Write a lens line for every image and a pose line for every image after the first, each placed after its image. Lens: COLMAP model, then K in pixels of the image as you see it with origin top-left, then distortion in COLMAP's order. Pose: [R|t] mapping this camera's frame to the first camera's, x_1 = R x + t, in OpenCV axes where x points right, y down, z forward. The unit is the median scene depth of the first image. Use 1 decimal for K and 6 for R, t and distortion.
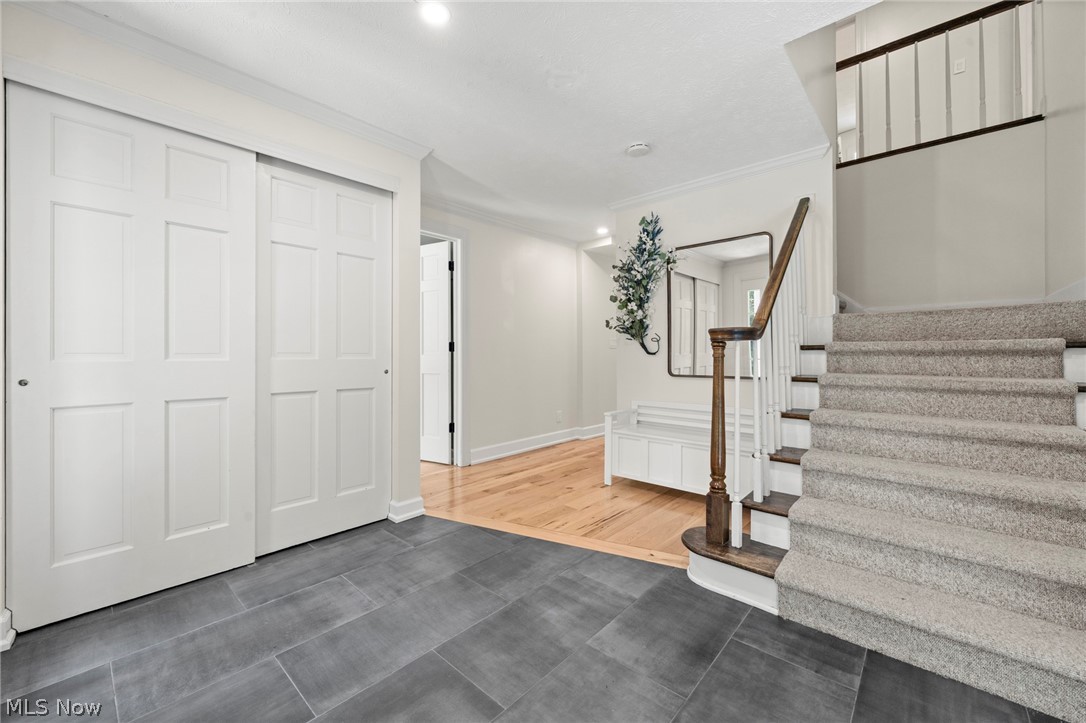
lens RADIAL K [[422.3, 0, 544.8], [0, 422.3, 358.6], [0, 0, 1]] dist [-0.000491, -0.000102]
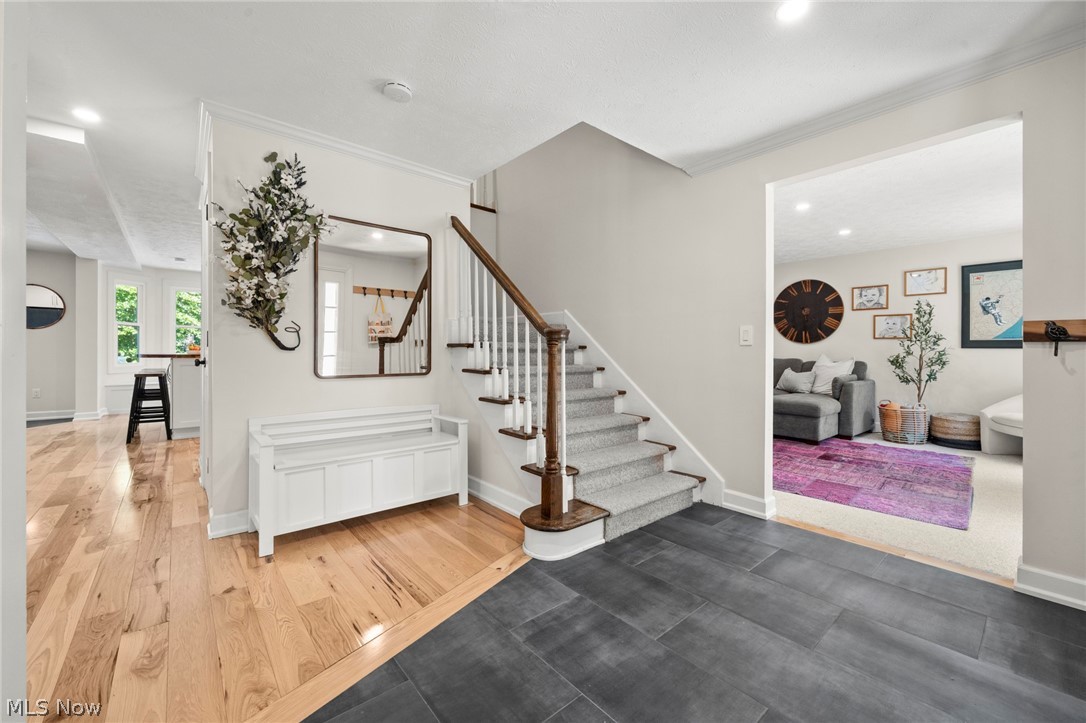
lens RADIAL K [[422.3, 0, 542.8], [0, 422.3, 352.0], [0, 0, 1]] dist [-0.000491, -0.000102]
pose [[0.148393, -0.000791, 0.988928, -0.657663], [-0.000227, 1.000000, 0.000834, -0.012096], [-0.988928, -0.000349, 0.148393, 0.776899]]
